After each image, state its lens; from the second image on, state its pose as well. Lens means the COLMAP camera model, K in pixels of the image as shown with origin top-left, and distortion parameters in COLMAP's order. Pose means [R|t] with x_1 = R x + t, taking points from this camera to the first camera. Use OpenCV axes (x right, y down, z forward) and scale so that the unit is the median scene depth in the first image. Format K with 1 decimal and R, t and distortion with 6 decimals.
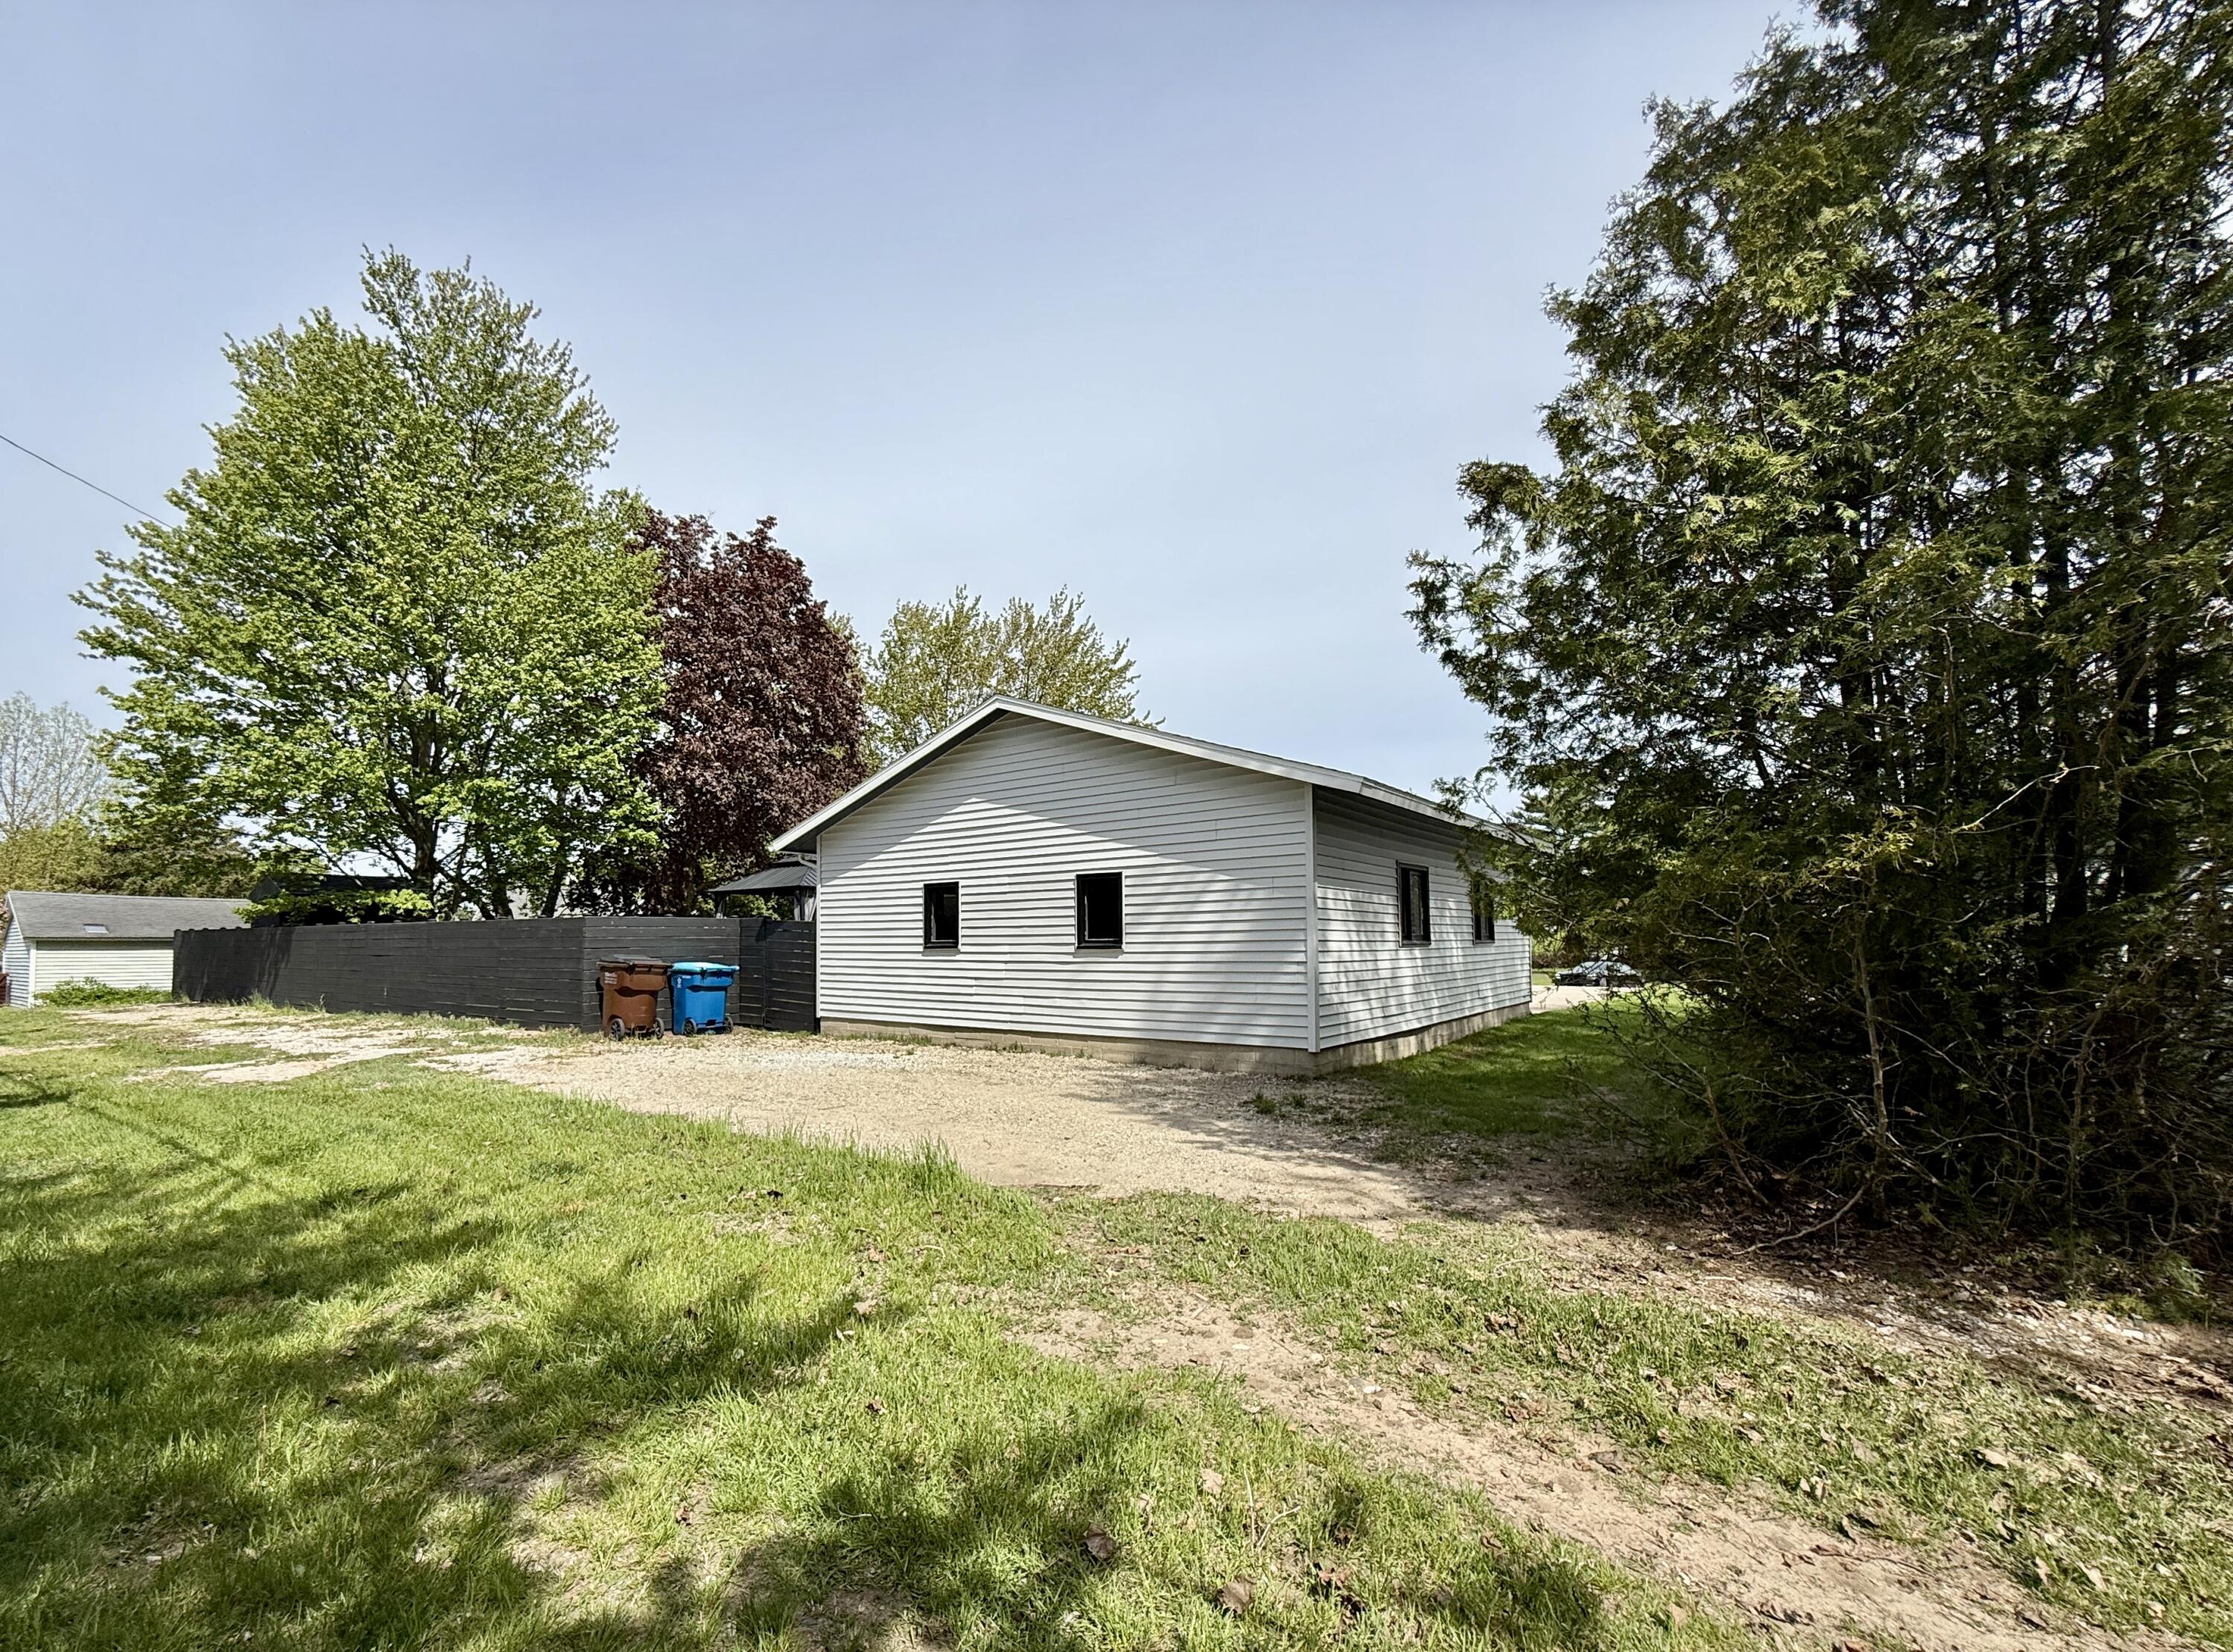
lens RADIAL K [[957.4, 0, 1116.5], [0, 957.4, 826.0], [0, 0, 1]] dist [-0.000227, -0.000004]
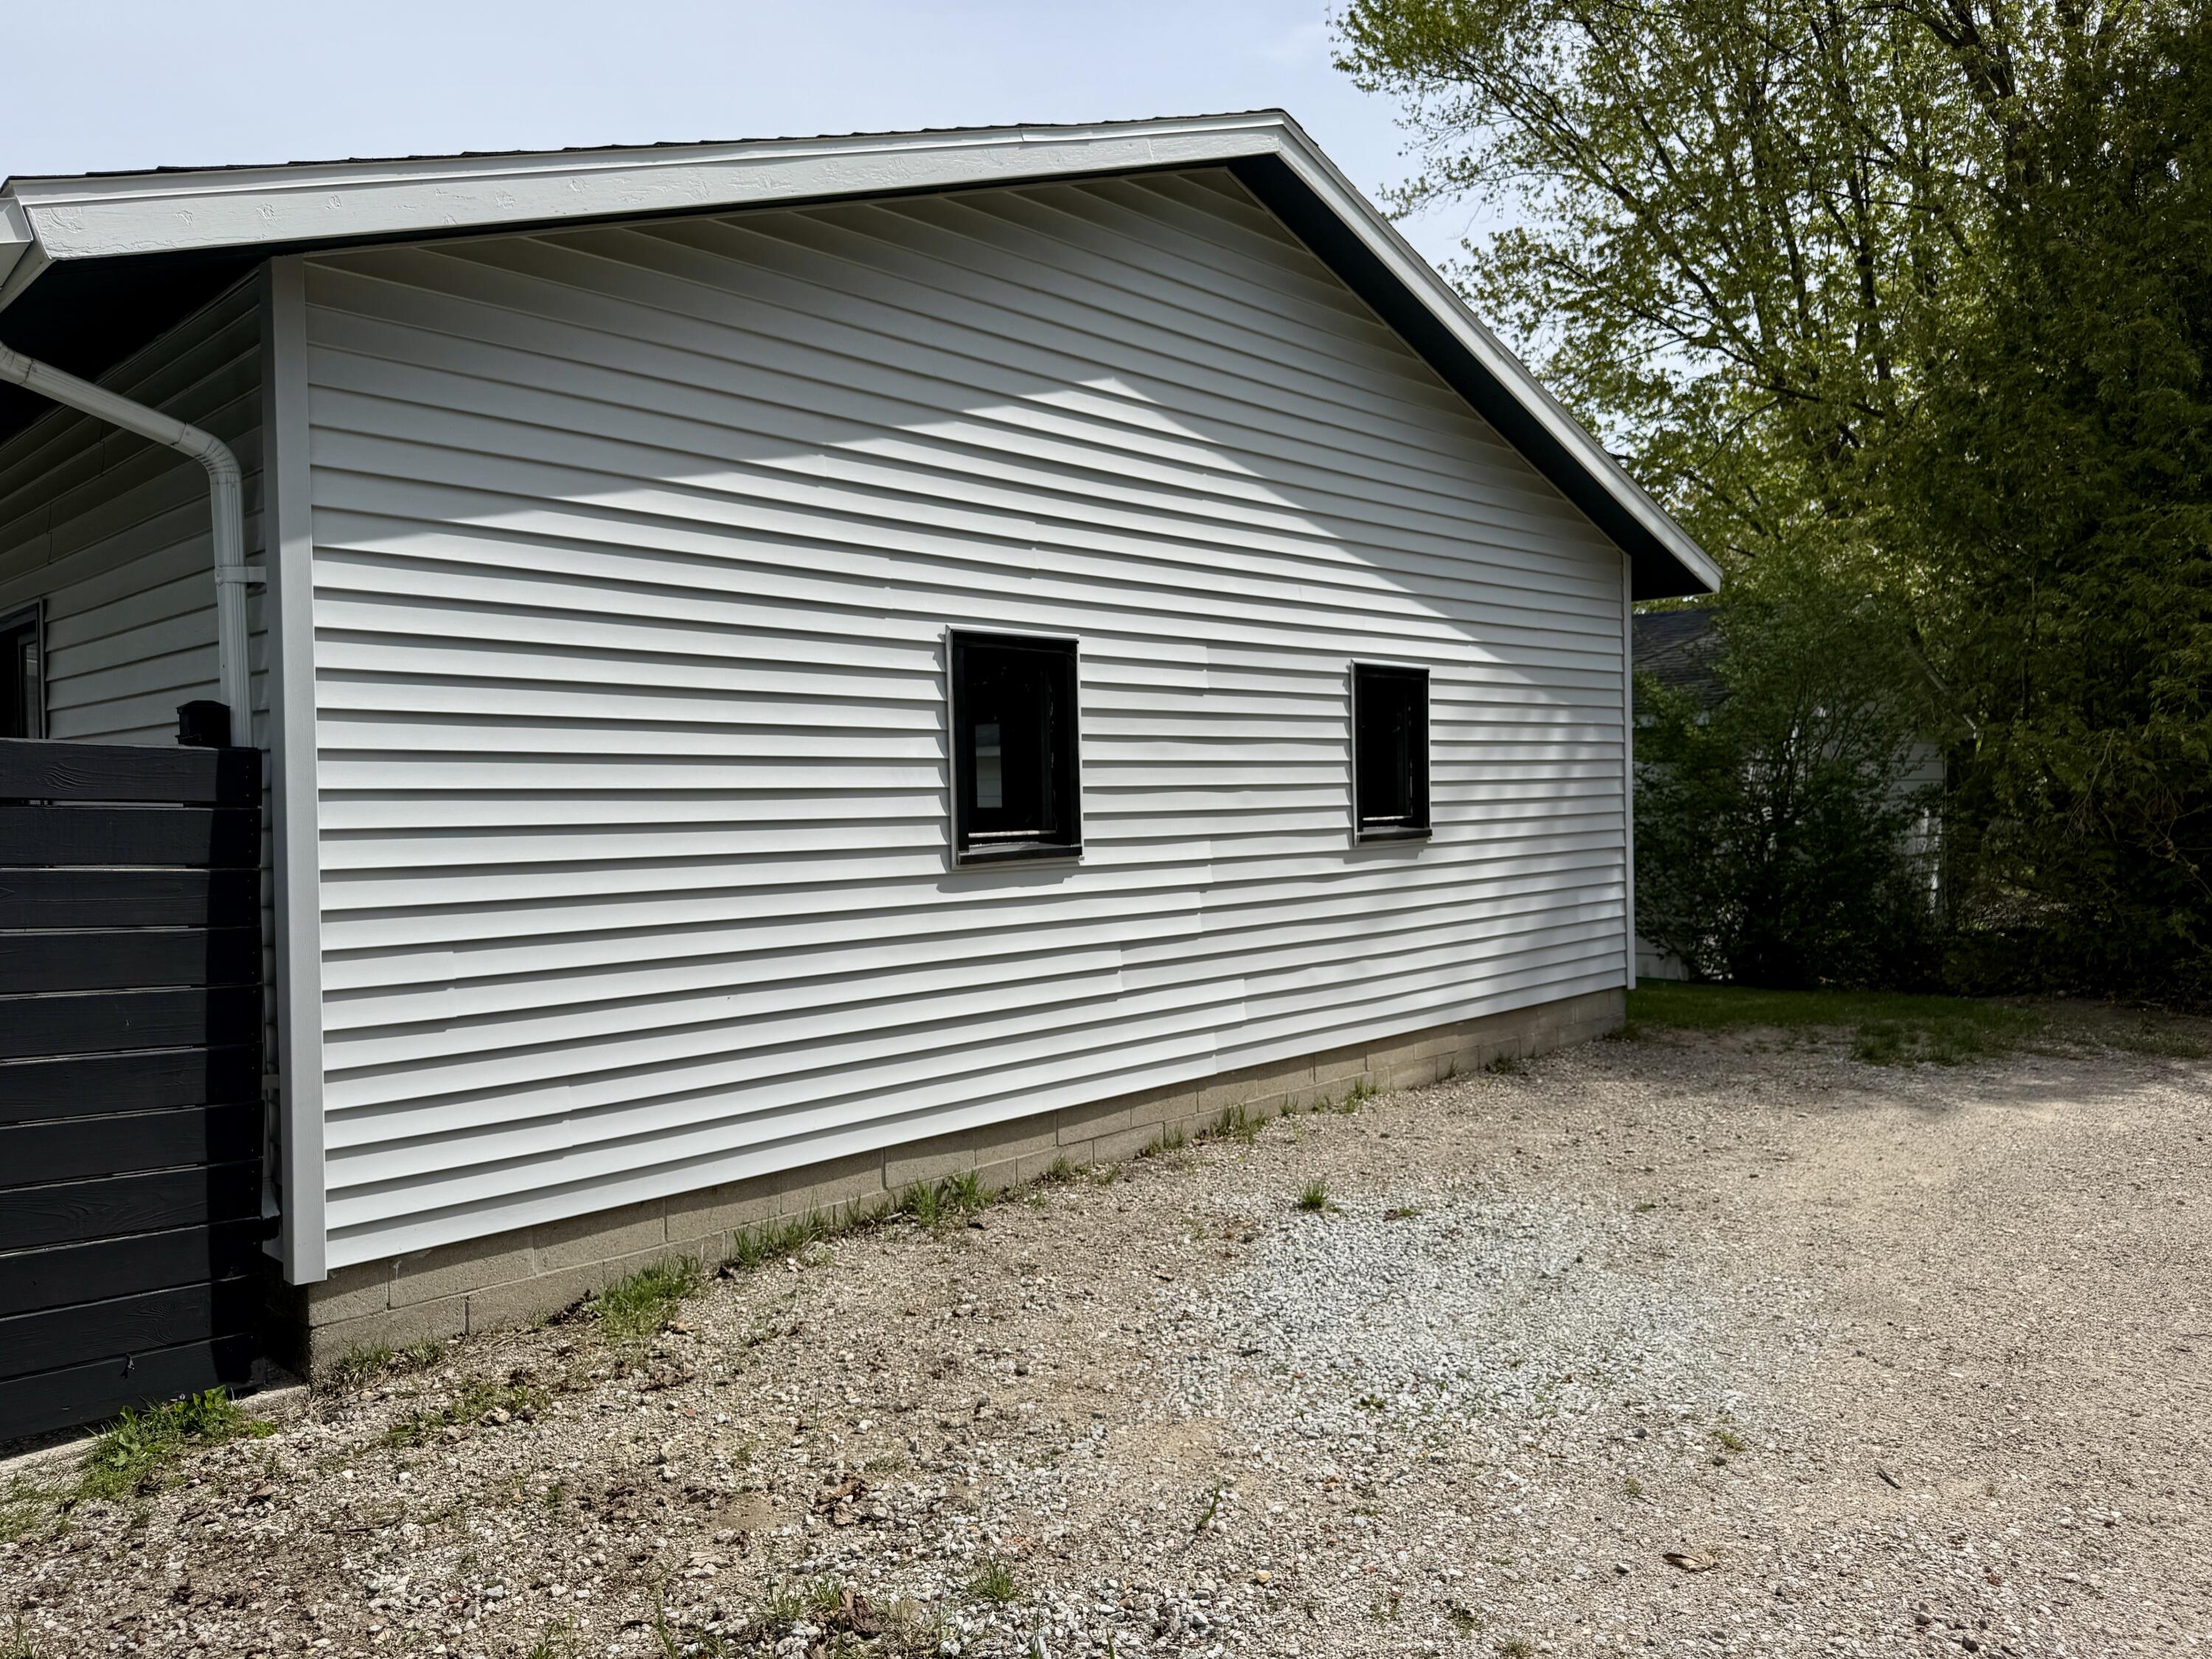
lens RADIAL K [[1573.9, 0, 1106.0], [0, 1573.9, 829.5], [0, 0, 1]] dist [0.001224, 0.000146]
pose [[0.148059, 0.008511, 0.988942, -0.666596], [-0.071925, 0.997408, 0.002184, 0.117751], [-0.986360, -0.071453, 0.148287, 0.918876]]
